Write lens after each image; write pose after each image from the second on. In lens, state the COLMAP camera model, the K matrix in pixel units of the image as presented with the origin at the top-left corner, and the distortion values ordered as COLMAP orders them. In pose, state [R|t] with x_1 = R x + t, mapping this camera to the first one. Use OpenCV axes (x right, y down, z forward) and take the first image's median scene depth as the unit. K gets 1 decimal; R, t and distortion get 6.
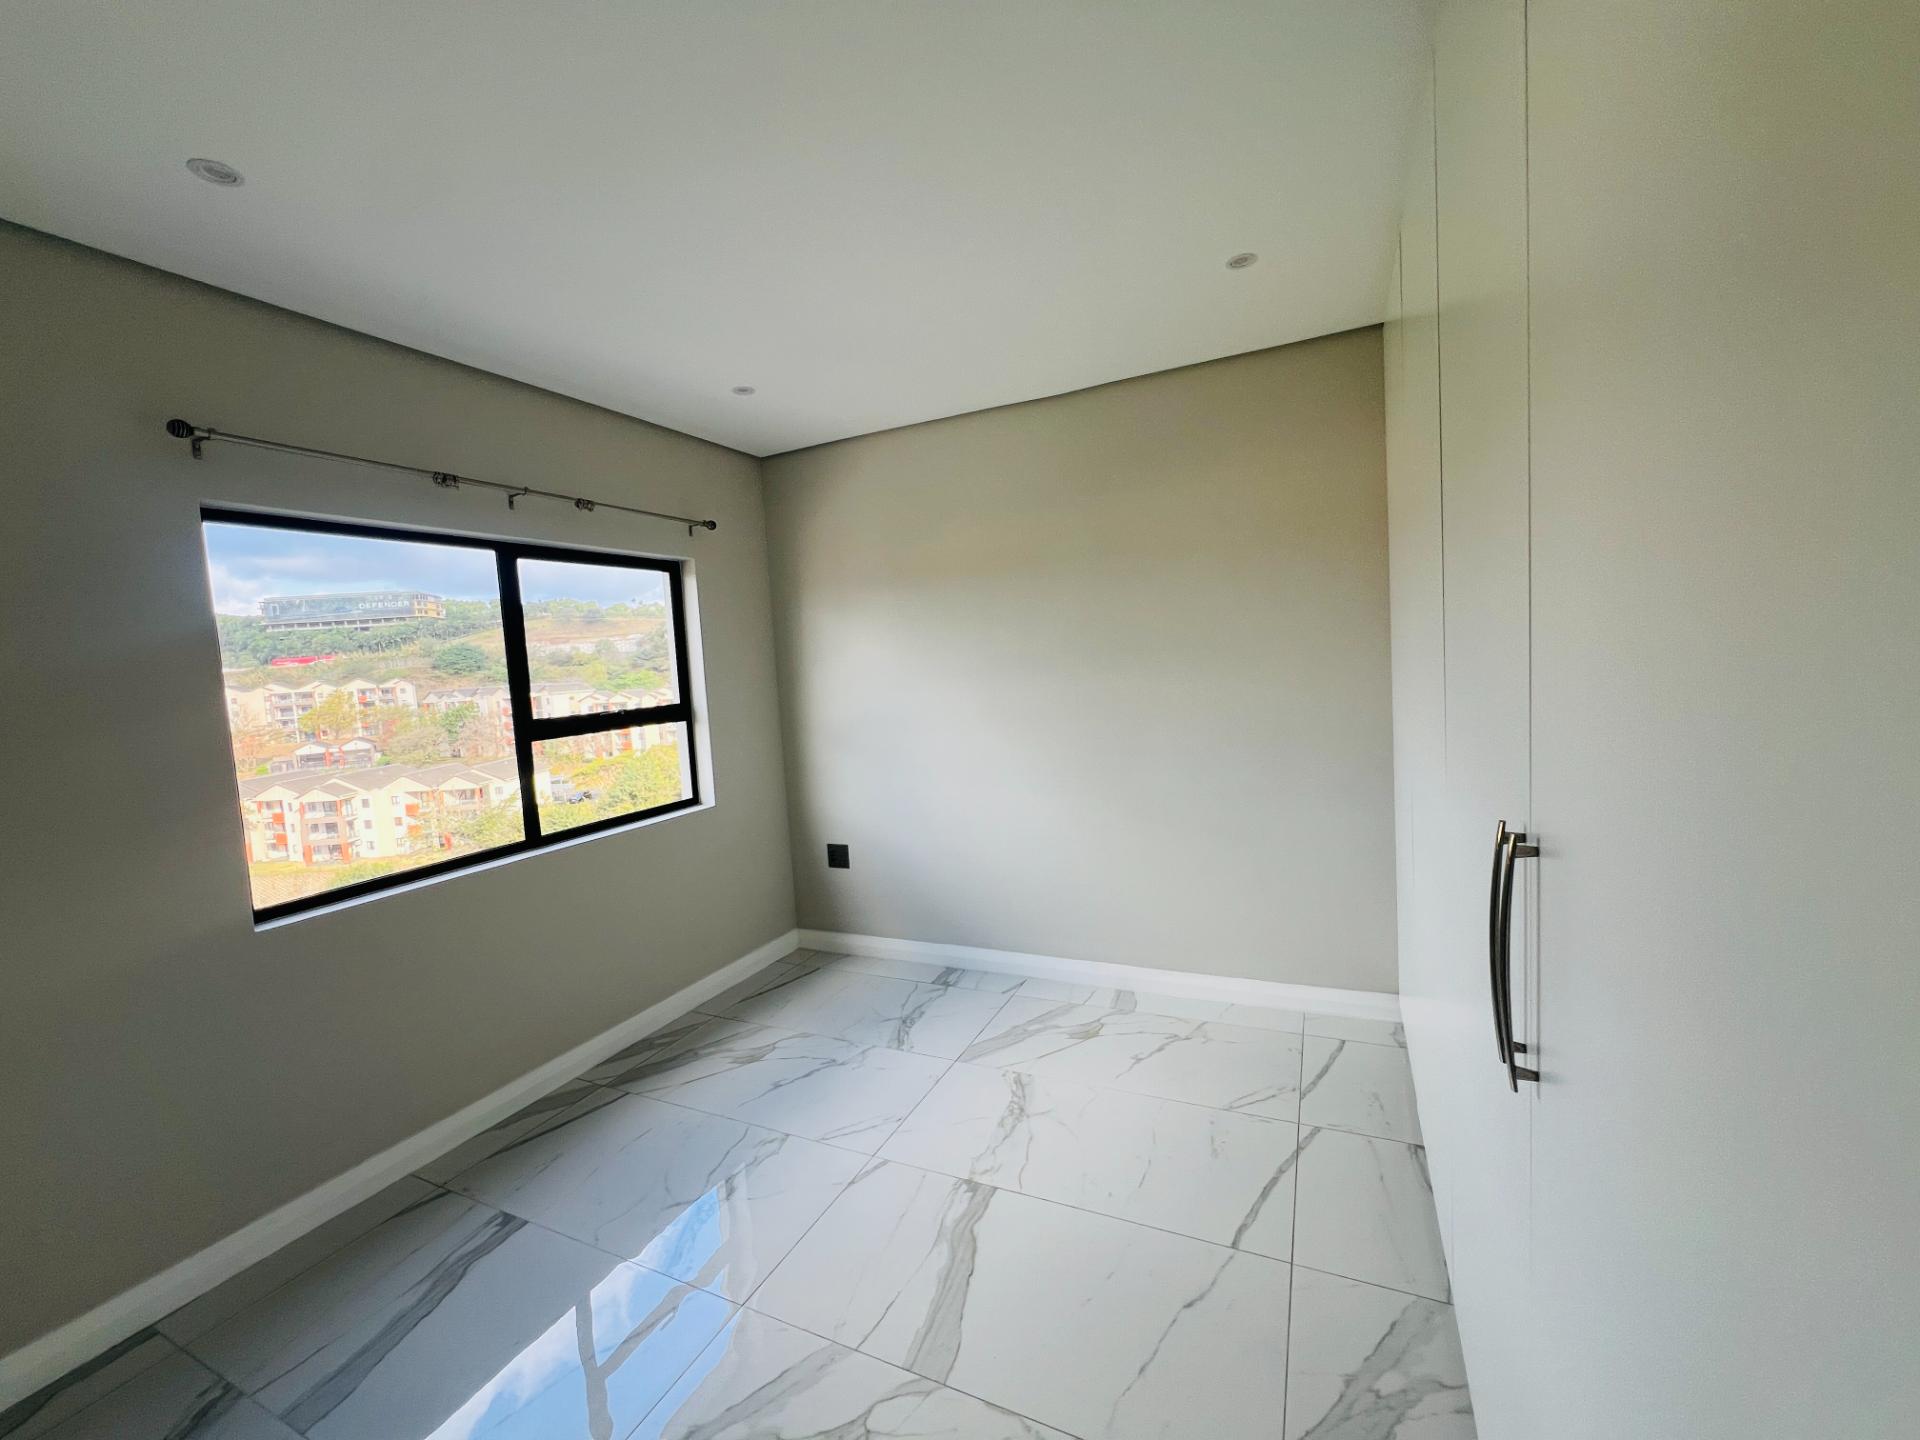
lens RADIAL K [[767.8, 0, 956.4], [0, 767.8, 716.8], [0, 0, 1]] dist [-0.003187, 0.001014]
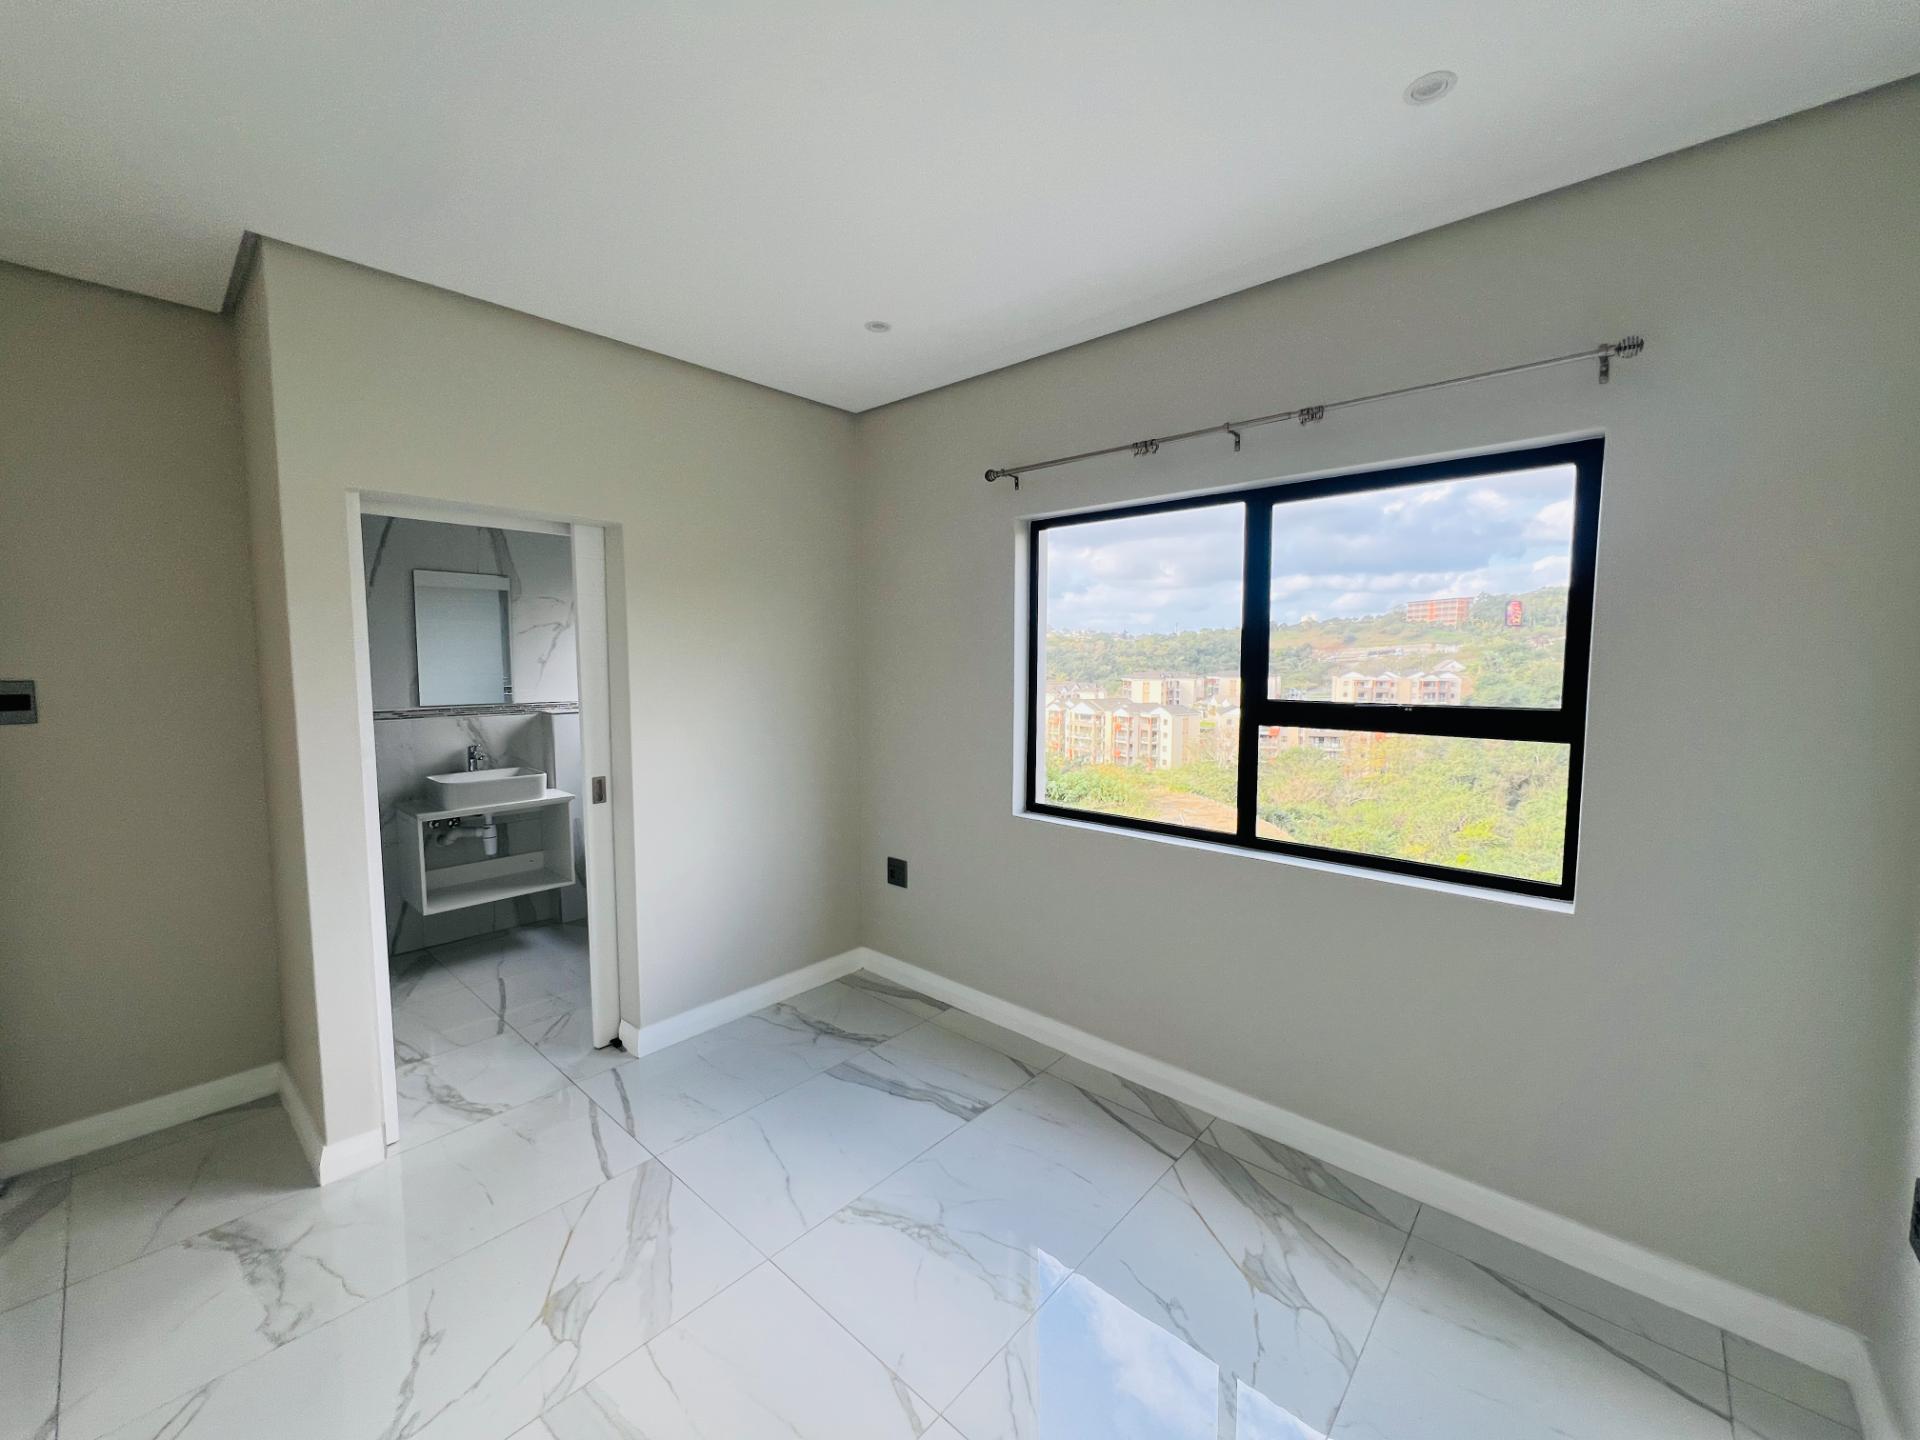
lens RADIAL K [[767.8, 0, 956.4], [0, 767.8, 716.8], [0, 0, 1]] dist [-0.003187, 0.001014]
pose [[-0.281464, 0.142594, -0.948918, 0.352919], [-0.050207, 0.985354, 0.162962, -0.101779], [0.958257, 0.093511, -0.270183, 0.945945]]
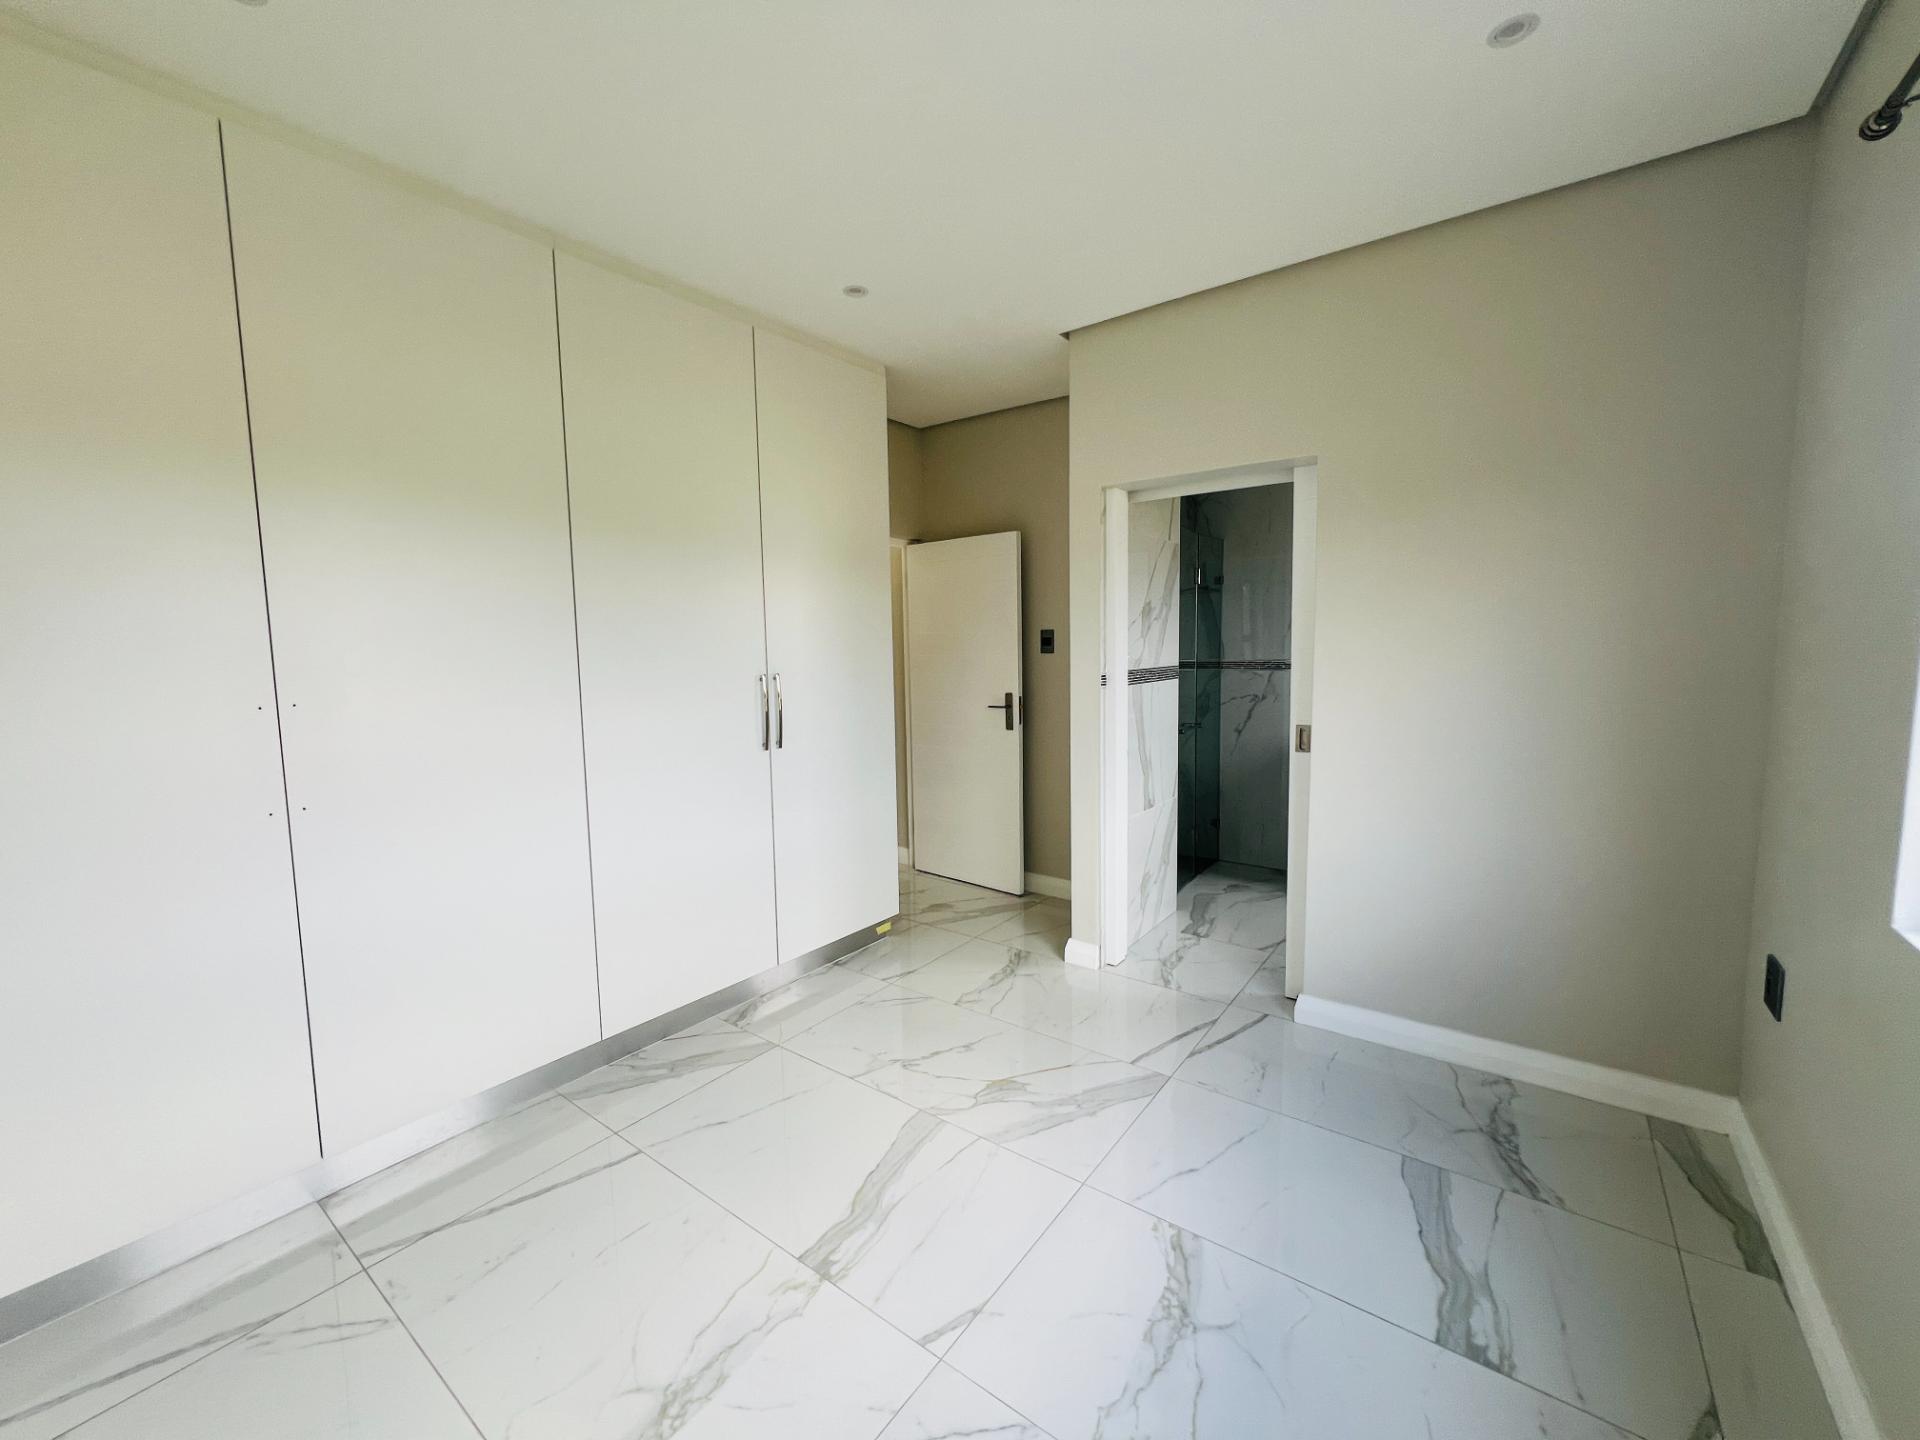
lens RADIAL K [[767.8, 0, 956.4], [0, 767.8, 716.8], [0, 0, 1]] dist [-0.003187, 0.001014]
pose [[-0.977179, 0.062302, 0.203075, -0.235798], [0.094347, 0.983843, 0.152157, -0.035940], [-0.190314, 0.167844, -0.967269, 1.267376]]
